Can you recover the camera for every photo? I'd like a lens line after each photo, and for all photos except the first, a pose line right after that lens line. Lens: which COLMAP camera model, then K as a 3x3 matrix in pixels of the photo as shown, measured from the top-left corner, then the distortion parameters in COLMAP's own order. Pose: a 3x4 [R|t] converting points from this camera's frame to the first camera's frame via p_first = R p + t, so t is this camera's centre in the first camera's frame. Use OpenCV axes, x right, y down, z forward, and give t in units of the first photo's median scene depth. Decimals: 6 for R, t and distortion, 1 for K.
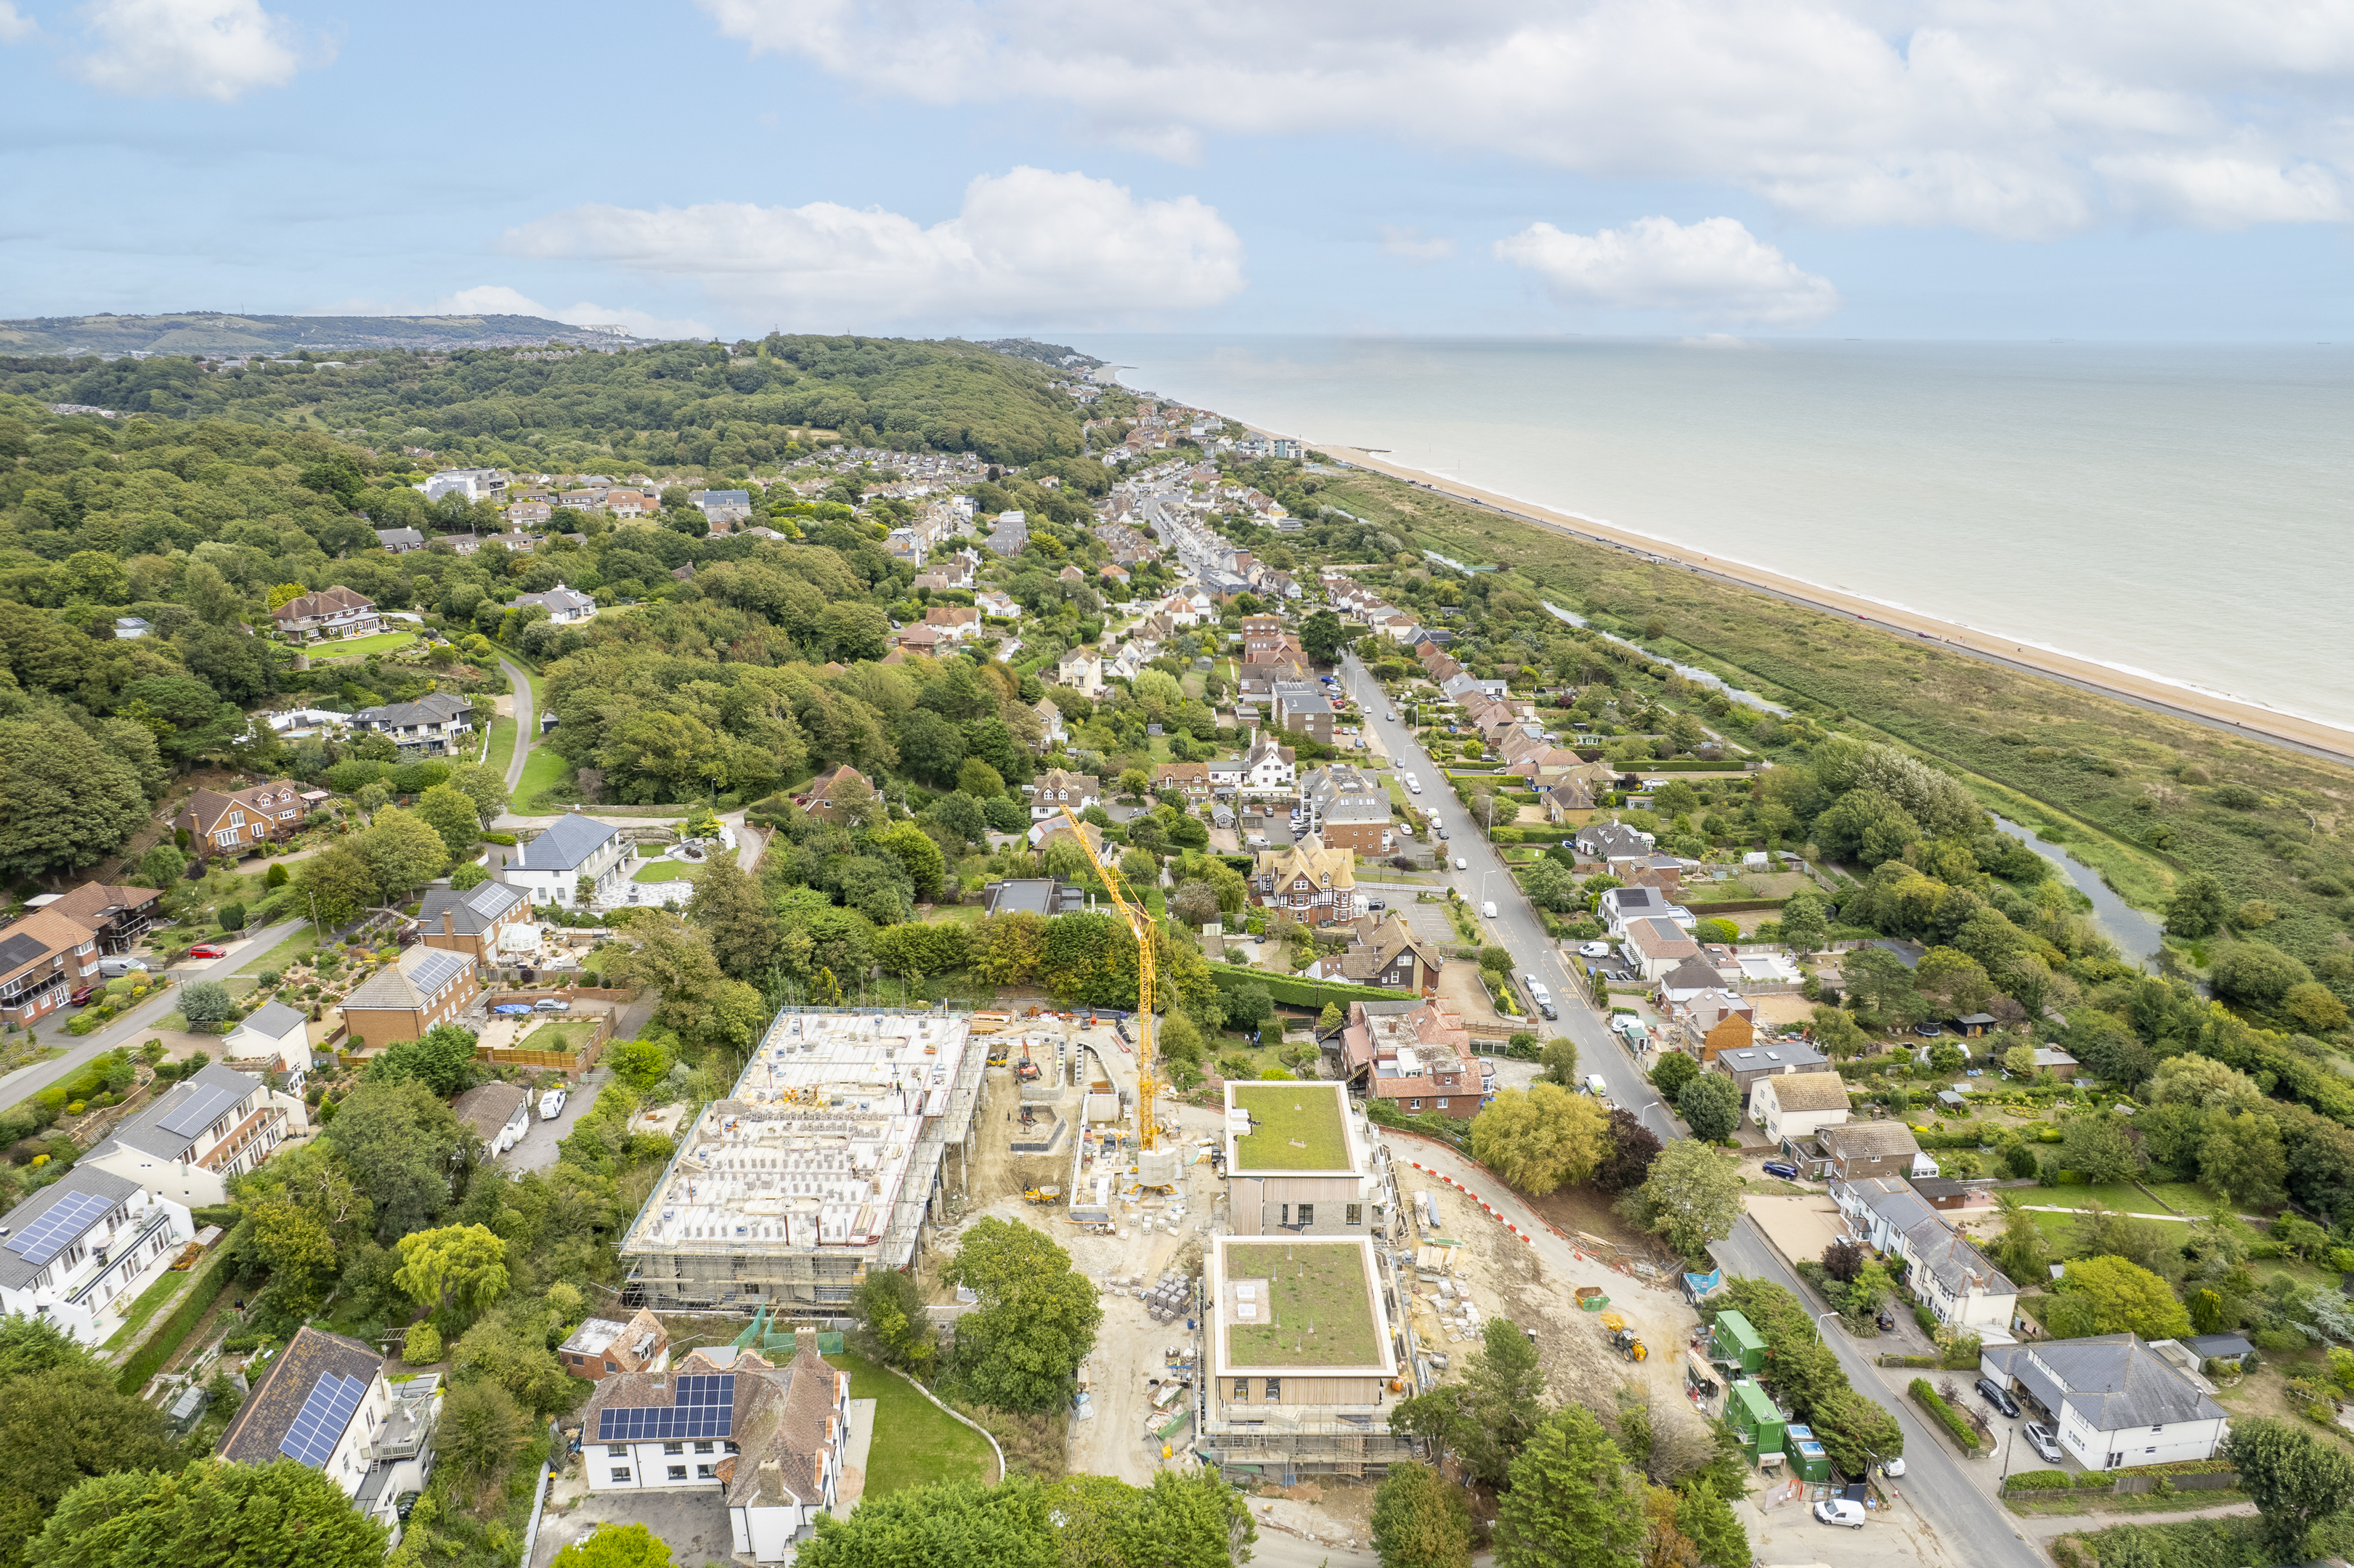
lens RADIAL K [[1515.4, 0, 1177.0], [0, 1515.4, 784.0], [0, 0, 1]] dist [-0.071444, 0.070178]
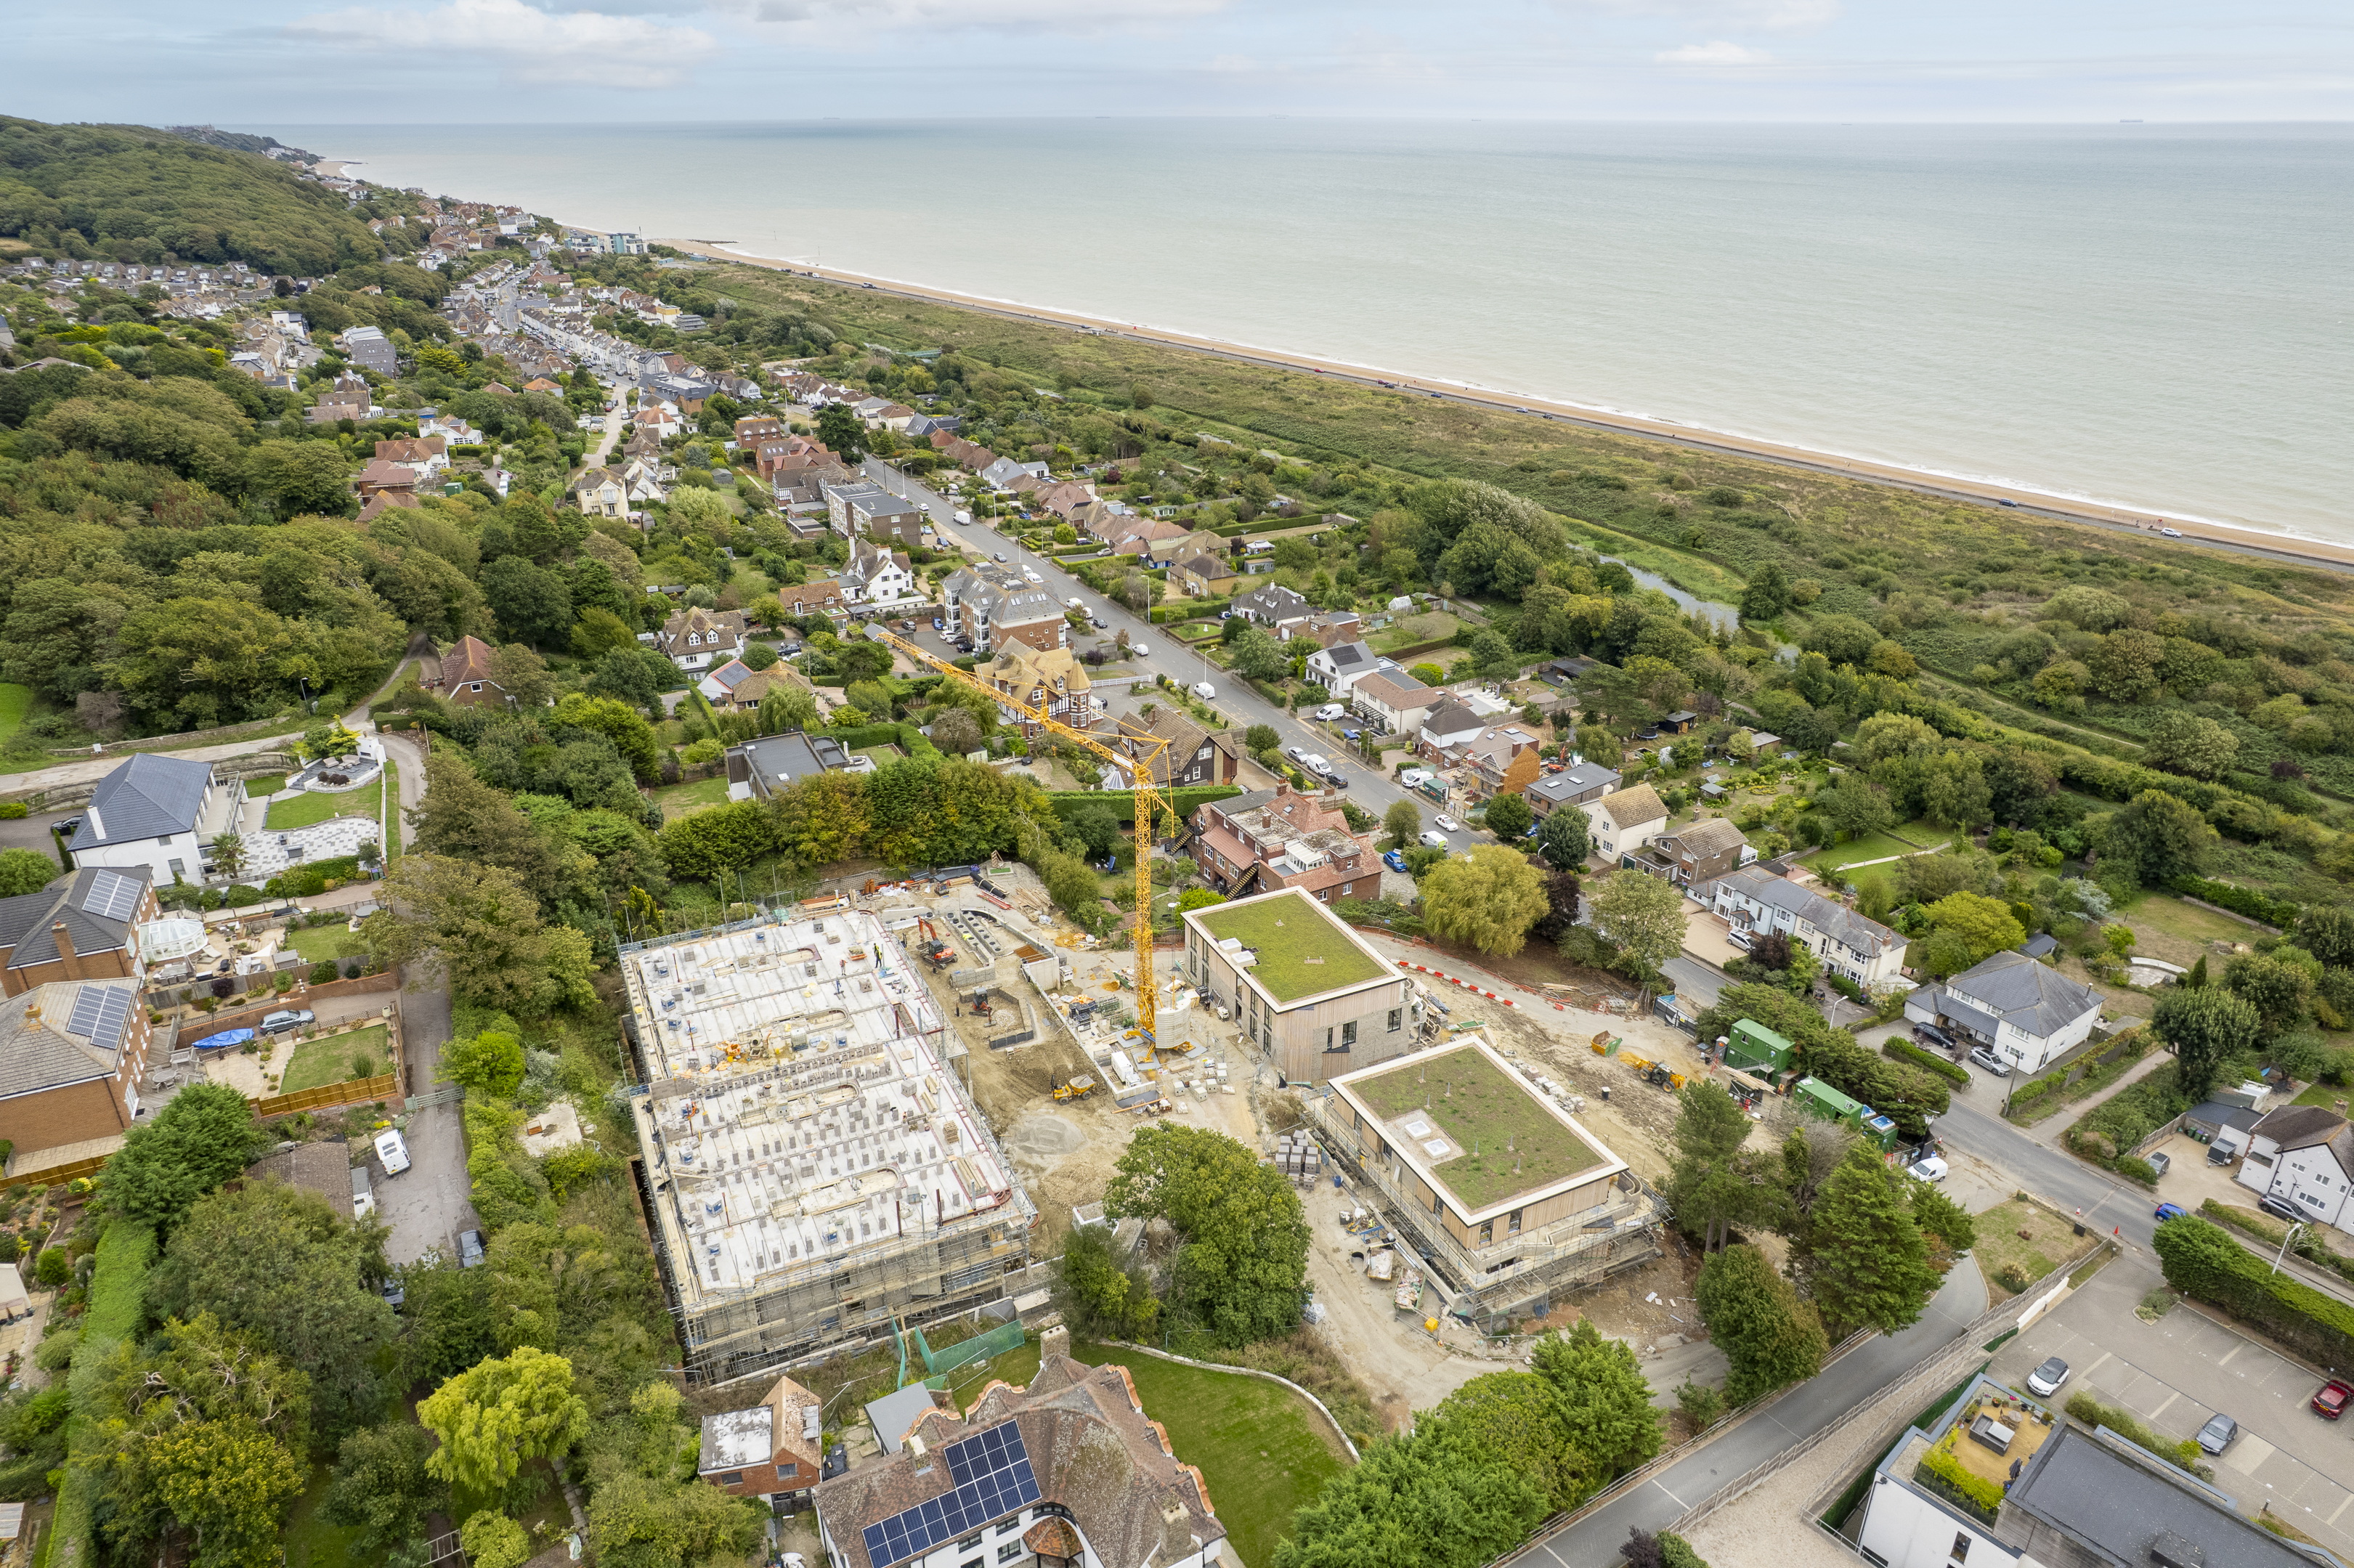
lens RADIAL K [[1515.4, 0, 1177.0], [0, 1515.4, 784.0], [0, 0, 1]] dist [-0.071444, 0.070178]
pose [[0.897379, -0.182132, 0.401918, -0.236536], [0.129754, 0.979490, 0.154155, -0.010017], [-0.421751, -0.086185, 0.902606, 0.162161]]
